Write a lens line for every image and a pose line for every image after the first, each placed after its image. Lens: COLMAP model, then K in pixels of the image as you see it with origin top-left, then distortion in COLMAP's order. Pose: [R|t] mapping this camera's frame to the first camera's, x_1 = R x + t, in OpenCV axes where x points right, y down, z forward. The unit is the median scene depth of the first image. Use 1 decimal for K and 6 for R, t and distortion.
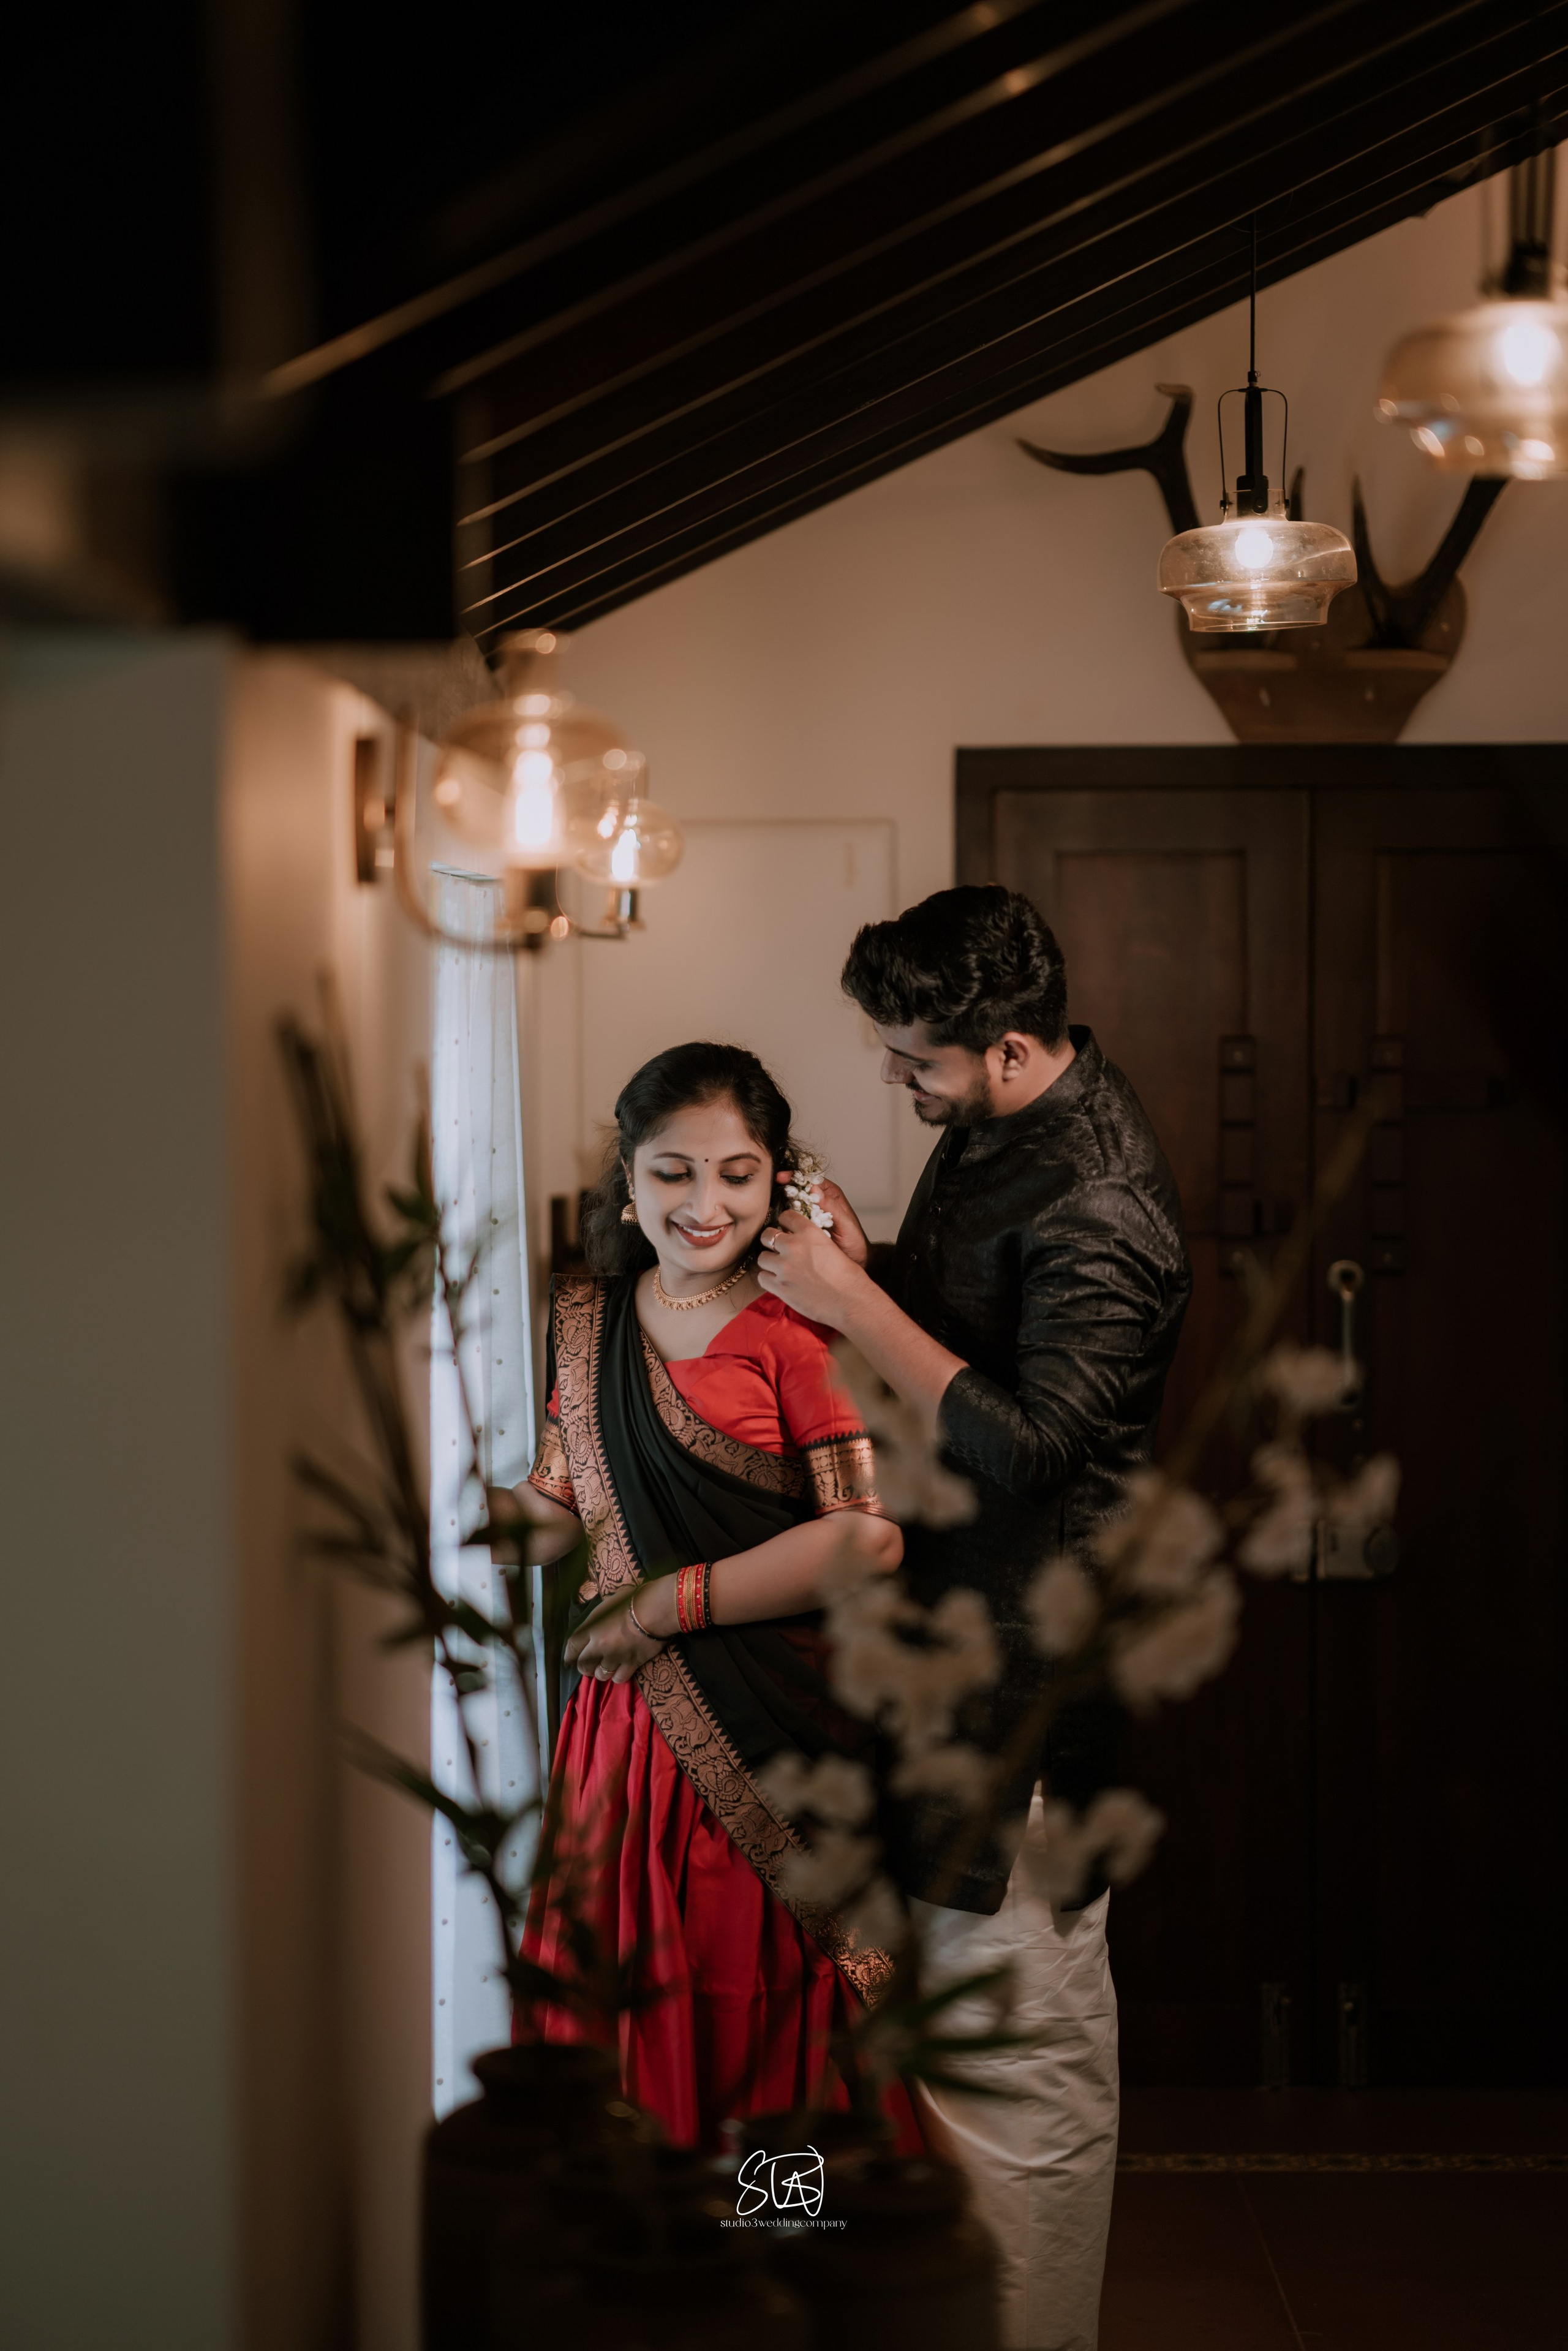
lens RADIAL K [[5552.8, 0, 784.0], [0, 5552.8, 1175.5], [0, 0, 1]] dist [0.071214, 0.765170]
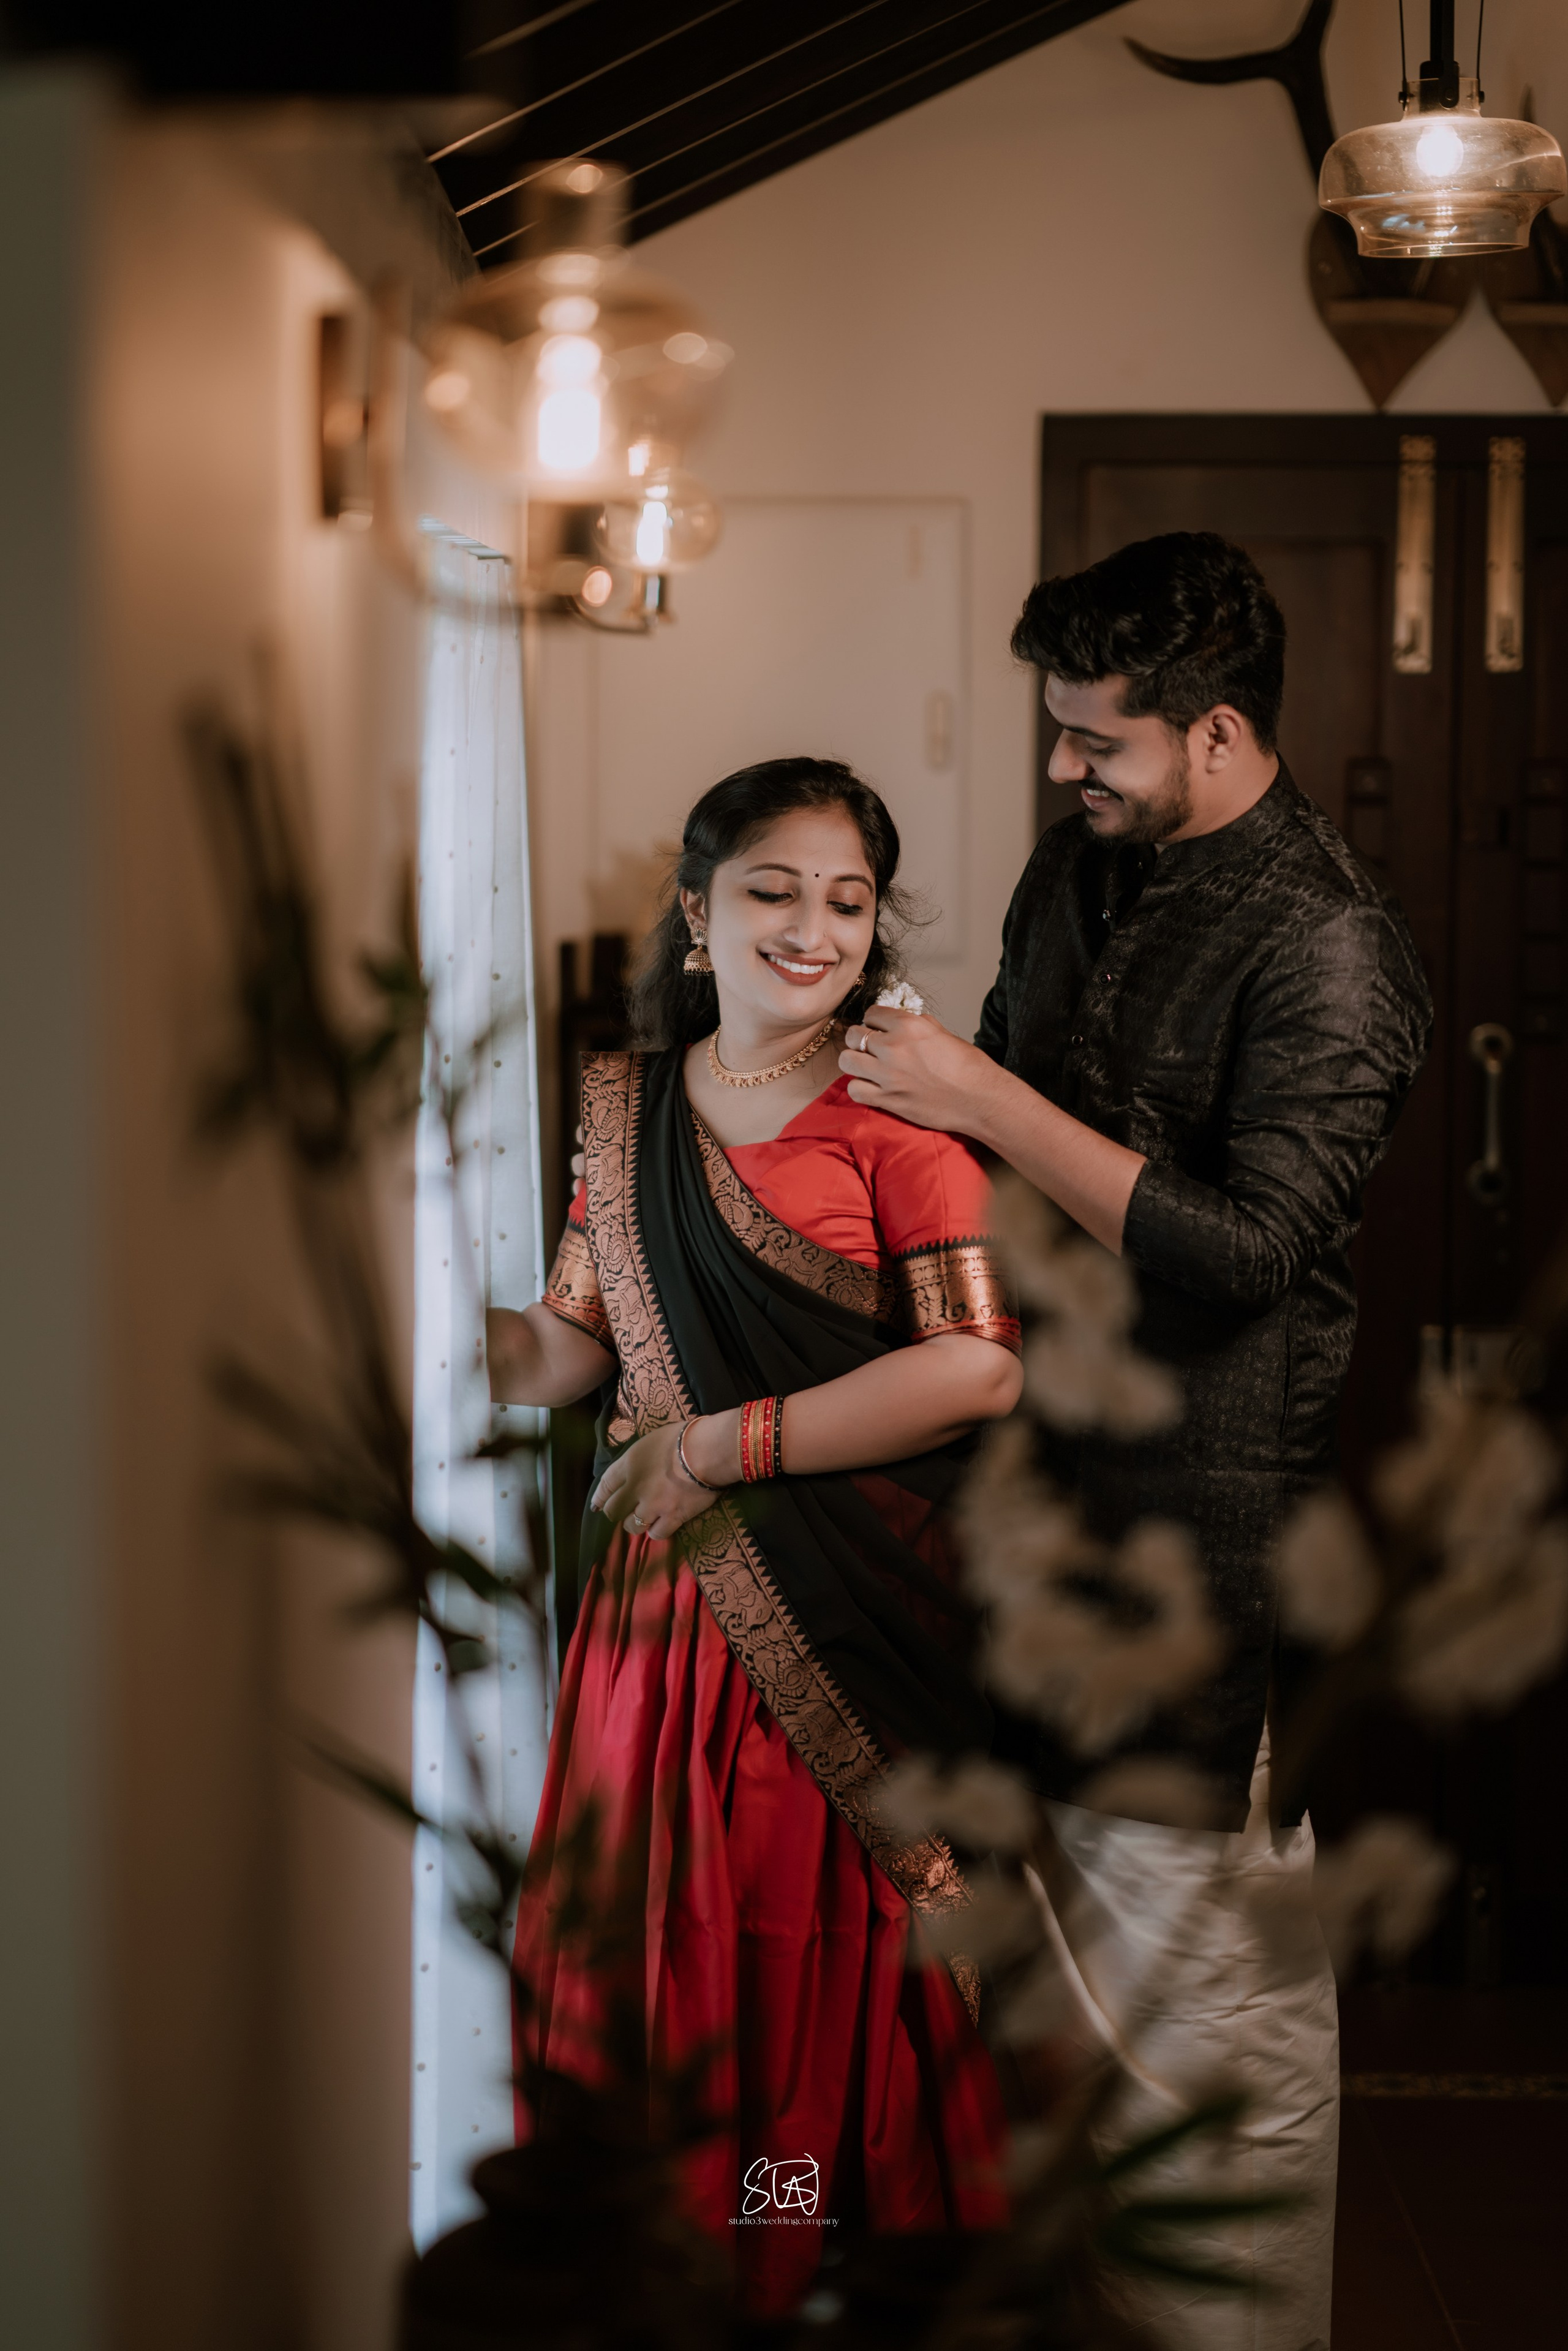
lens RADIAL K [[5552.8, 0, 784.0], [0, 5552.8, 1175.5], [0, 0, 1]] dist [0.071214, 0.765170]
pose [[0.999941, 0.010387, 0.003115, -0.013669], [-0.010528, 0.998729, 0.049283, -0.003535], [-0.002599, -0.049313, 0.998780, 0.209654]]
